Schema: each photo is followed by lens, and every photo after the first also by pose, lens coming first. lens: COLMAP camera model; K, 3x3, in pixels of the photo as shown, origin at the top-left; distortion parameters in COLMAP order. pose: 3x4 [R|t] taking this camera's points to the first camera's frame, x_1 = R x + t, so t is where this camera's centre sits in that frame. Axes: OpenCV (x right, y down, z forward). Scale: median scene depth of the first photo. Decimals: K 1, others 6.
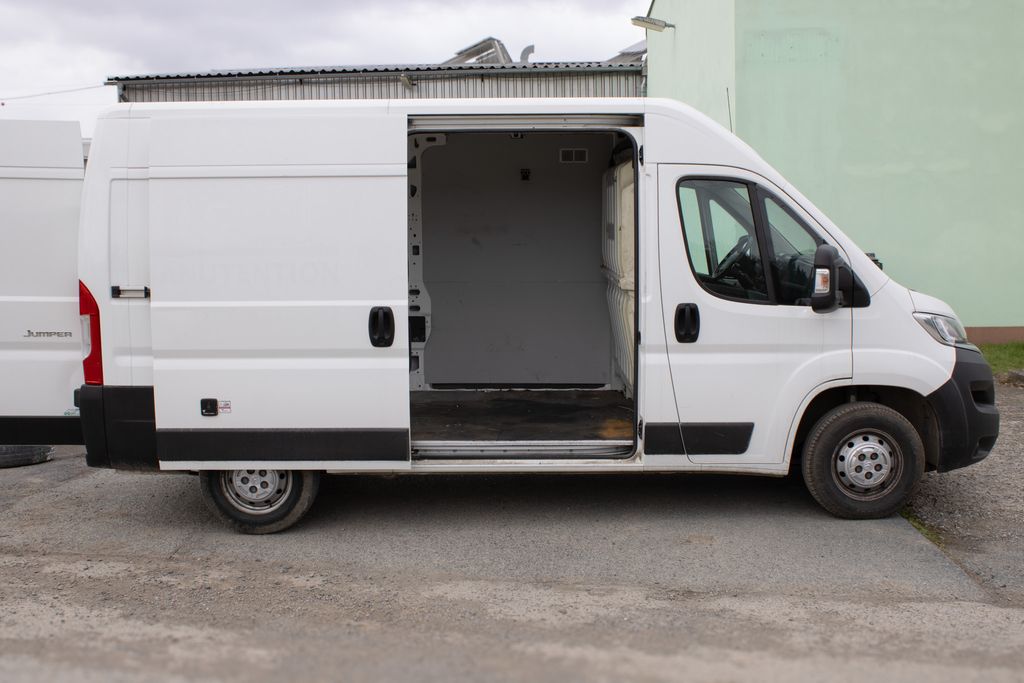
lens RADIAL K [[1049.5, 0, 512.0], [0, 1049.5, 341.5], [0, 0, 1]] dist [-0.019410, -0.014427]
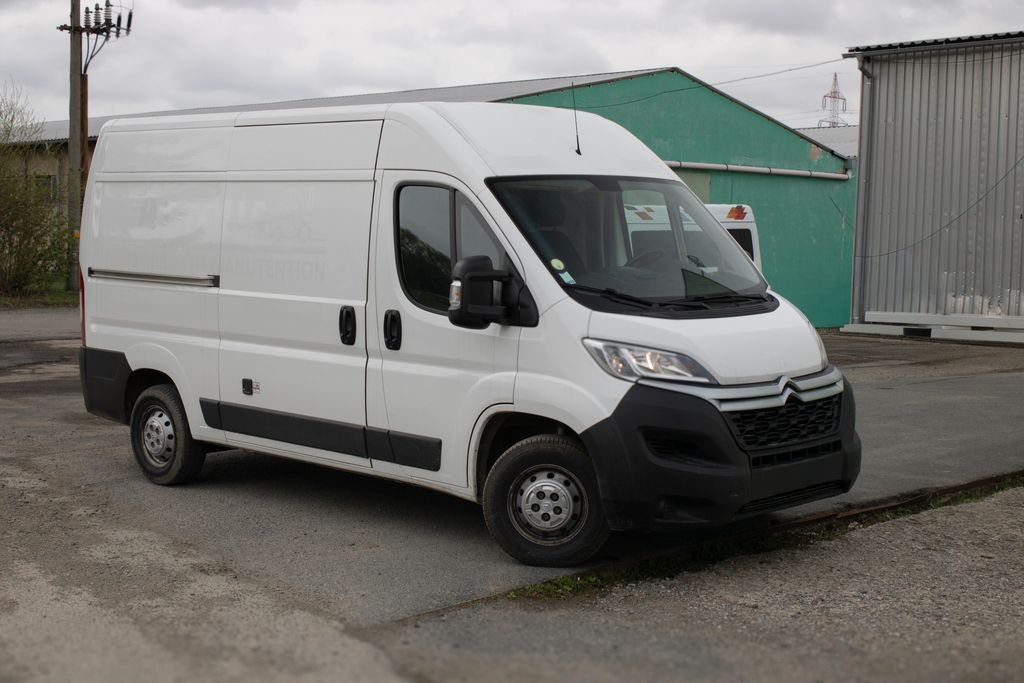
lens RADIAL K [[1484.0, 0, 512.0], [0, 1484.0, 341.5], [0, 0, 1]] dist [-0.005336, -0.030297]
pose [[0.731884, 0.078981, -0.676836, 1.167355], [-0.106053, 0.994360, 0.001355, -0.019840], [0.673126, 0.070789, 0.736132, 0.035488]]
